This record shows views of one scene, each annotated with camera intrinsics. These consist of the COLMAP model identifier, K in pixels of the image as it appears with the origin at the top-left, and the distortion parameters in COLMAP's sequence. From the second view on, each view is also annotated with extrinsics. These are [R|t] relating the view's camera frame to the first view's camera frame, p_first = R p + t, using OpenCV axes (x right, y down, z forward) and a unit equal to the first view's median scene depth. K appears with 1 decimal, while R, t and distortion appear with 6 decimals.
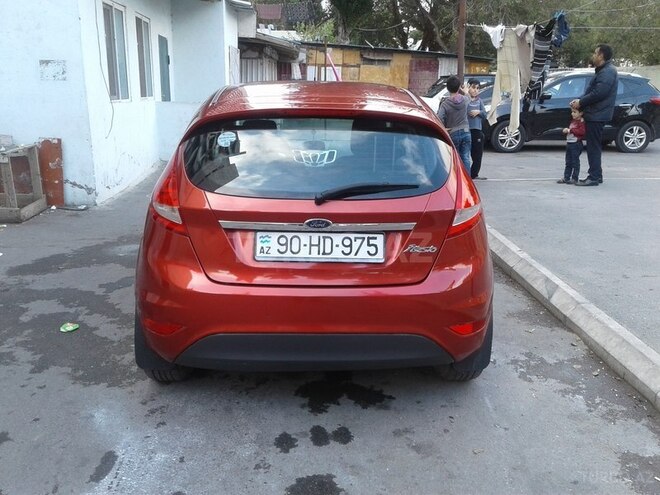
lens RADIAL K [[599.9, 0, 327.0], [0, 599.9, 247.1], [0, 0, 1]] dist [0.086849, -0.144788]
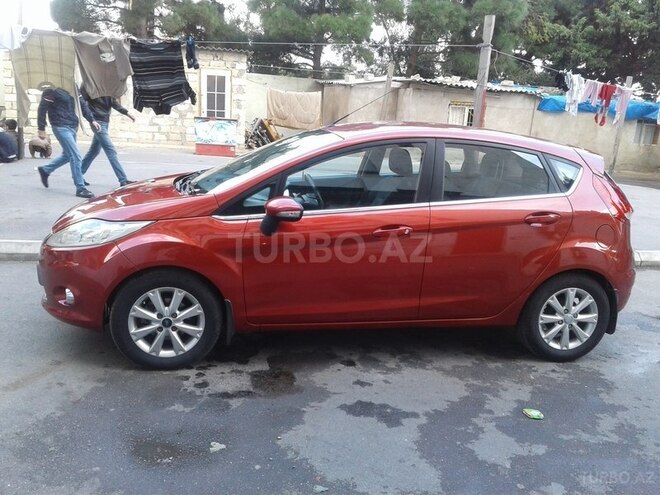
lens RADIAL K [[590.2, 0, 331.1], [0, 590.2, 265.6], [0, 0, 1]] dist [0.079542, -0.145746]
pose [[-0.146091, -0.272301, 0.951057, -1.124334], [0.195471, 0.934472, 0.297578, -0.374274], [-0.969767, 0.229378, -0.083291, 1.286385]]
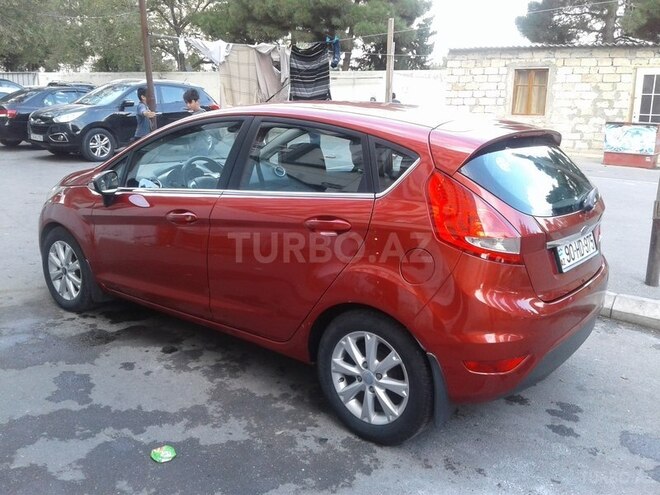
lens RADIAL K [[599.9, 0, 327.0], [0, 599.9, 247.1], [0, 0, 1]] dist [0.086849, -0.144788]
pose [[0.652023, -0.177657, 0.737092, -0.760231], [0.181135, 0.980510, 0.076097, -0.115929], [-0.736245, 0.083897, 0.671494, 0.371842]]
